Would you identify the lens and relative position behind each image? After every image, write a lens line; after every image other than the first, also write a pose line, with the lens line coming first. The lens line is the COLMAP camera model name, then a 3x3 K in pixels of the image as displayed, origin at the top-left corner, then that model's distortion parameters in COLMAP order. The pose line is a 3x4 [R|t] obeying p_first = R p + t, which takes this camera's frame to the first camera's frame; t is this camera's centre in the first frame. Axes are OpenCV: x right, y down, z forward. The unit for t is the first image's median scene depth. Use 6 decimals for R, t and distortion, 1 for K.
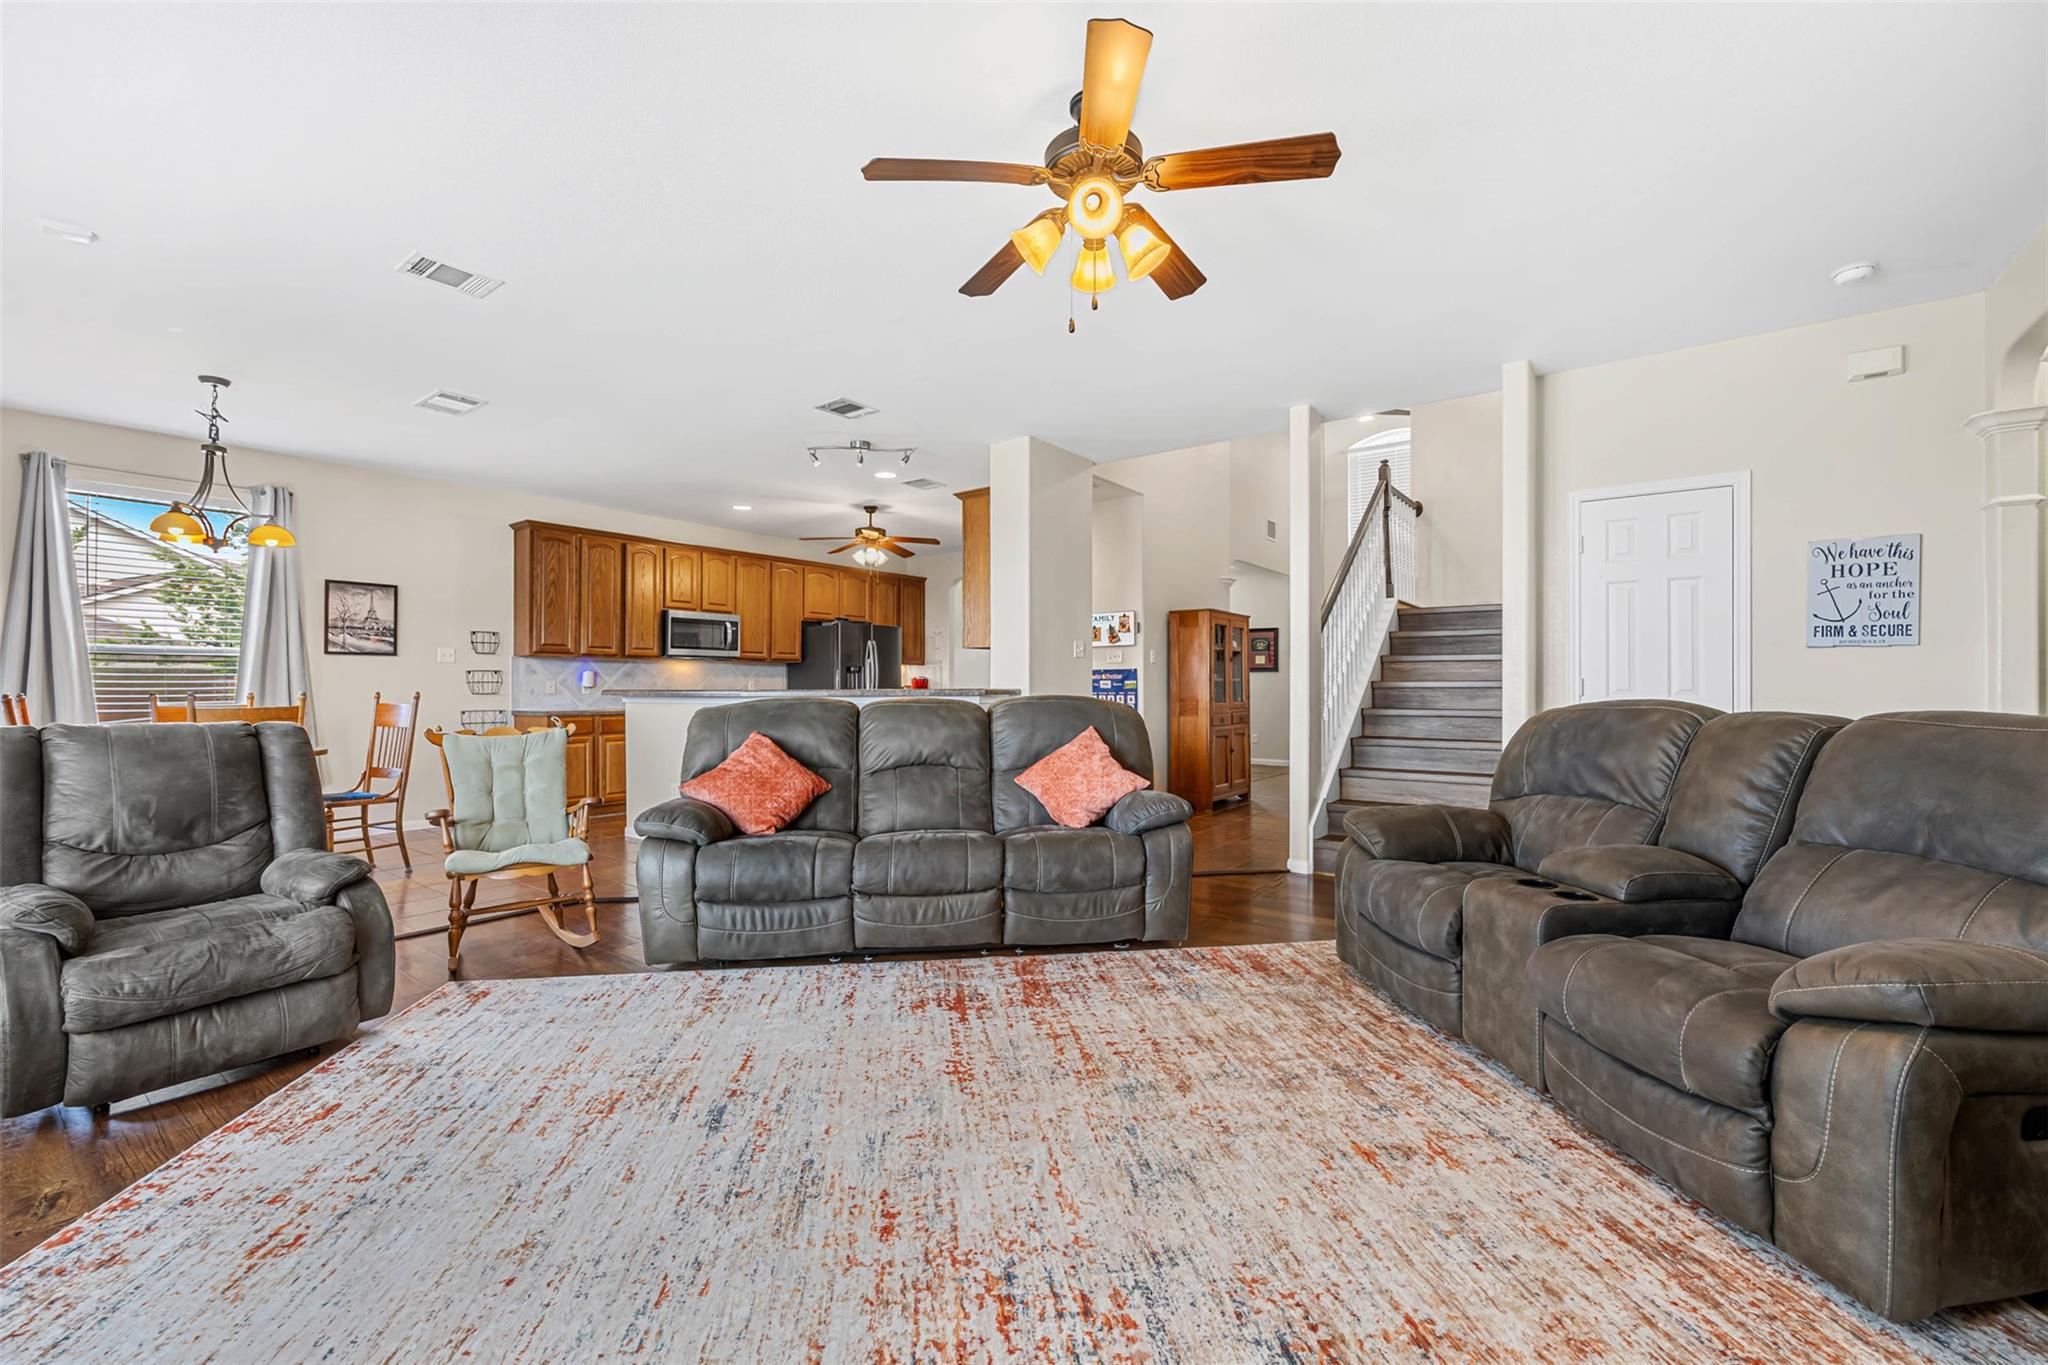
lens RADIAL K [[841.2, 0, 1031.9], [0, 841.2, 673.0], [0, 0, 1]] dist [-0.001041, 0.000080]
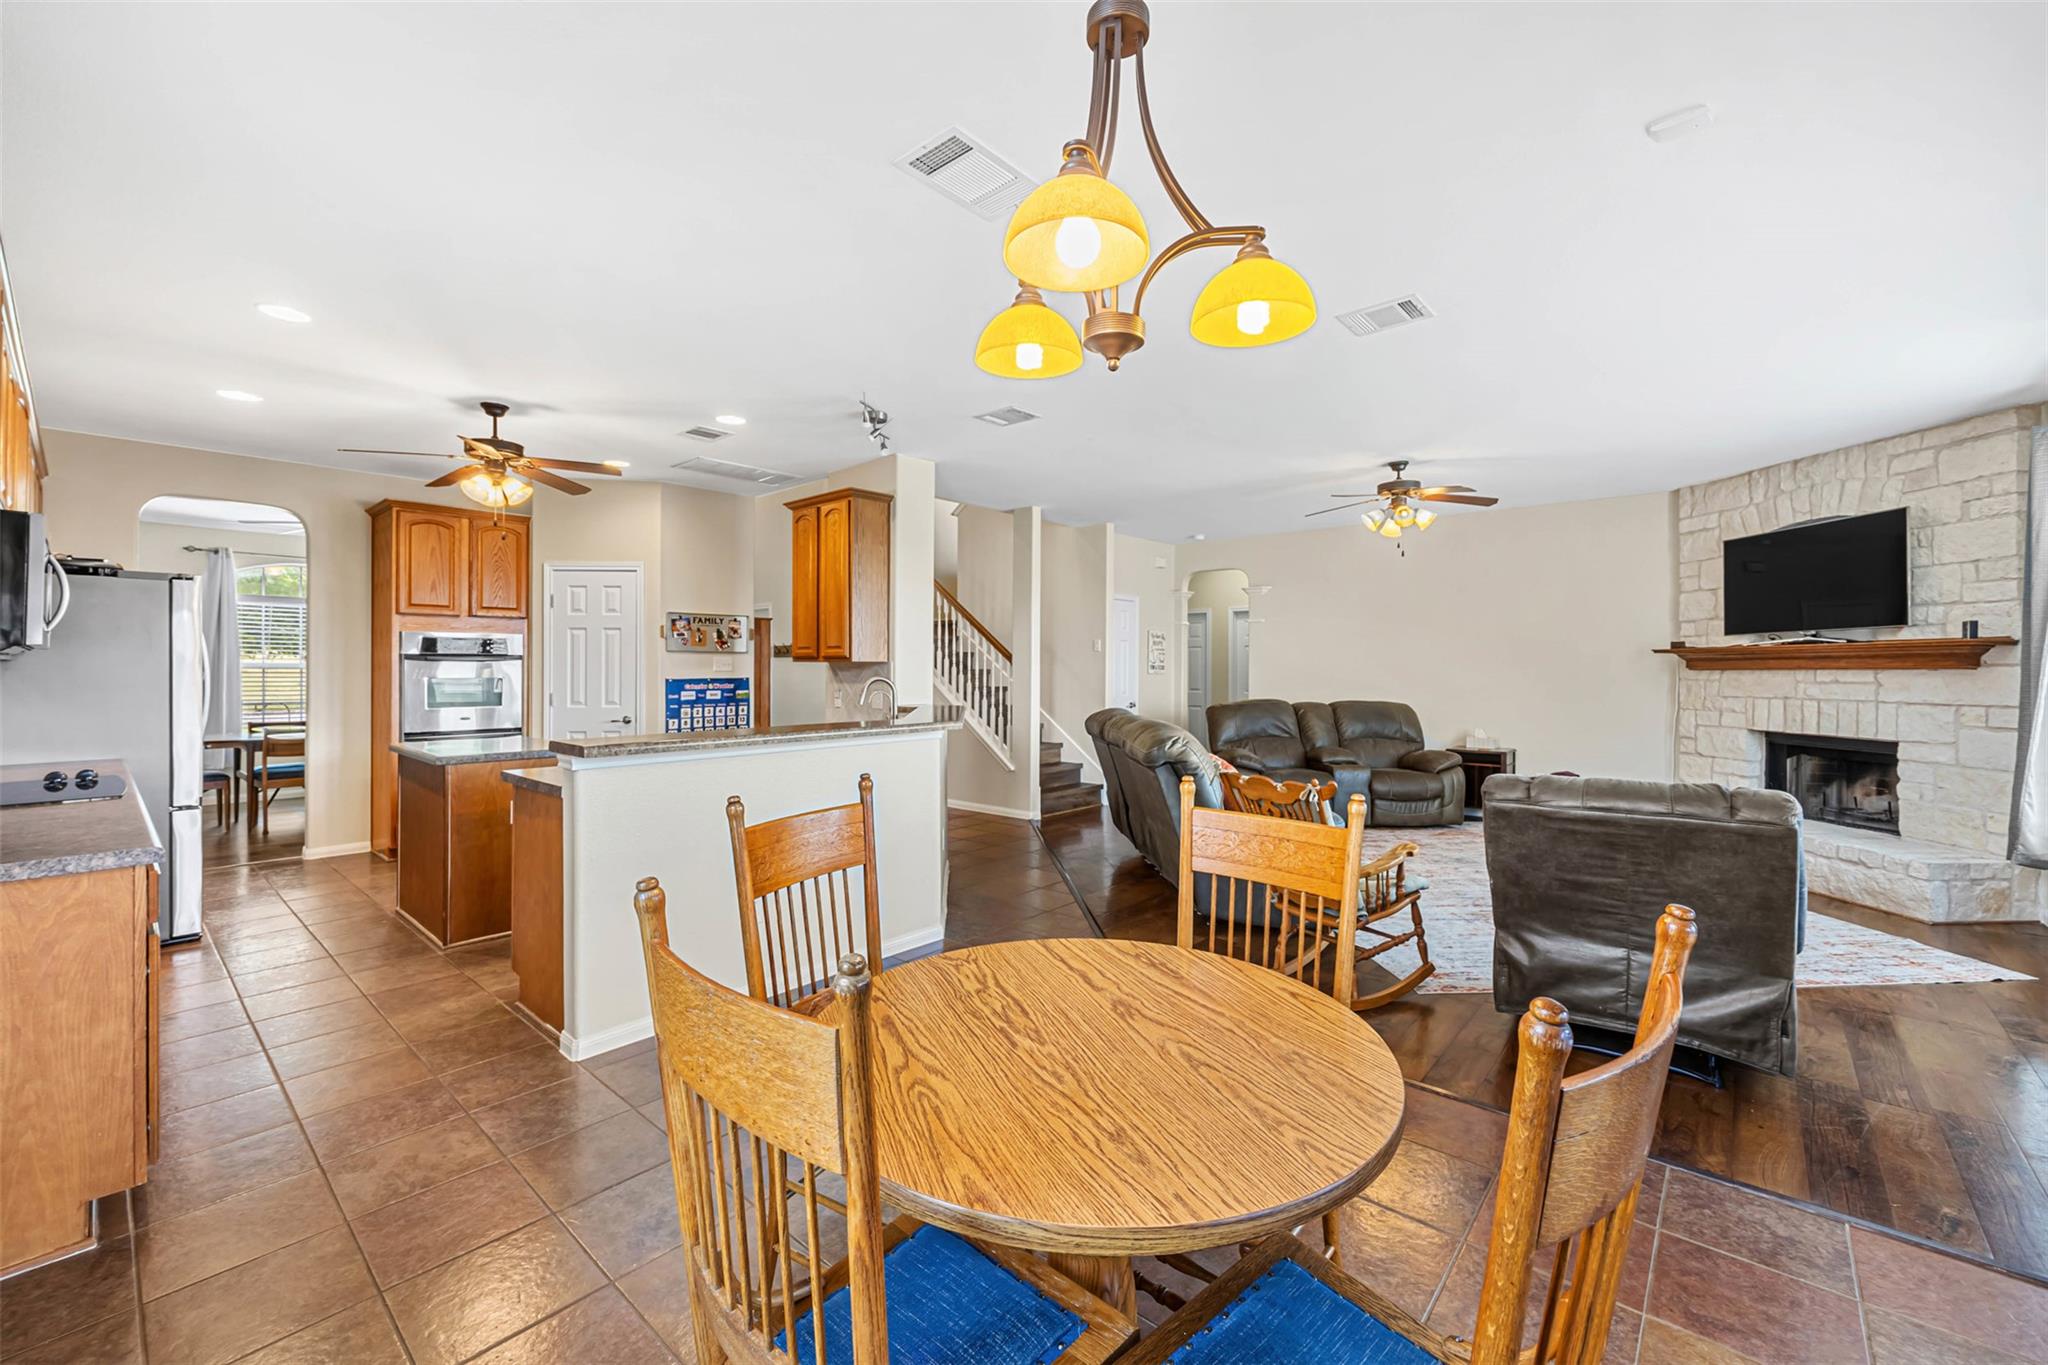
lens RADIAL K [[823.1, 0, 1025.1], [0, 823.1, 663.3], [0, 0, 1]] dist [-0.002684, -0.000569]
pose [[0.090058, 0.007437, 0.995909, -1.926593], [-0.017312, 0.999833, -0.005900, -0.052748], [-0.995786, -0.016710, 0.090172, 1.505233]]
